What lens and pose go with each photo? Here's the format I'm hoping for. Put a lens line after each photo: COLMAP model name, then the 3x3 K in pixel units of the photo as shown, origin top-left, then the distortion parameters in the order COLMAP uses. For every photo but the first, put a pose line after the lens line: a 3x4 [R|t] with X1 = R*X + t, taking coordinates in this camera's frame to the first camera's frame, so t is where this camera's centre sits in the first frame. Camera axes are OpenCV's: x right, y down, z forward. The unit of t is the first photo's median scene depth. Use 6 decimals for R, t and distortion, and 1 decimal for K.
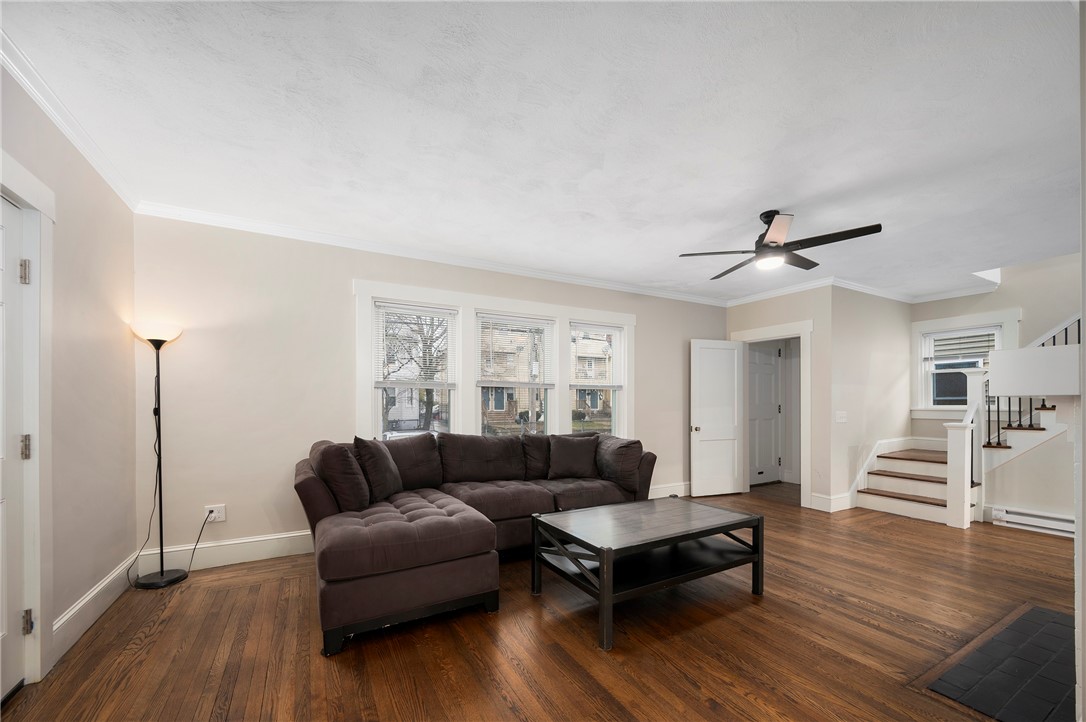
lens RADIAL K [[430.0, 0, 553.8], [0, 430.0, 406.2], [0, 0, 1]] dist [-0.009267, -0.000162]
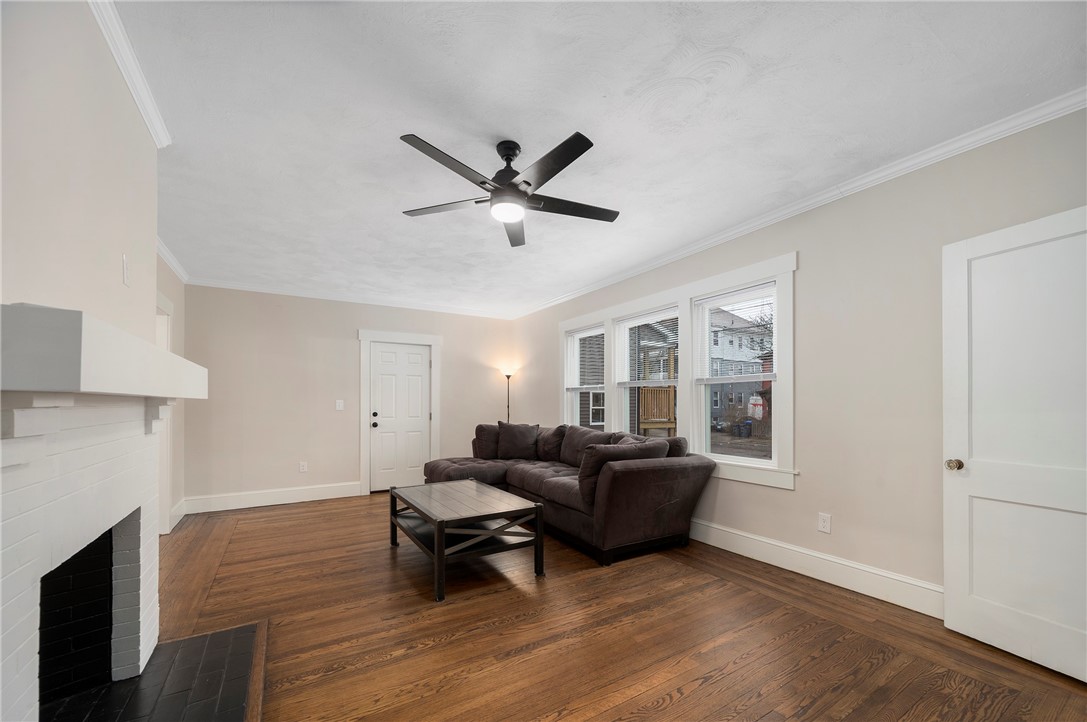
lens RADIAL K [[430.4, 0, 554.3], [0, 430.4, 406.2], [0, 0, 1]] dist [-0.009267, -0.000162]
pose [[0.049668, 0.006820, -0.998742, 1.249827], [-0.000298, 0.999977, 0.006814, -0.005722], [0.998766, -0.000041, 0.049669, 1.038106]]
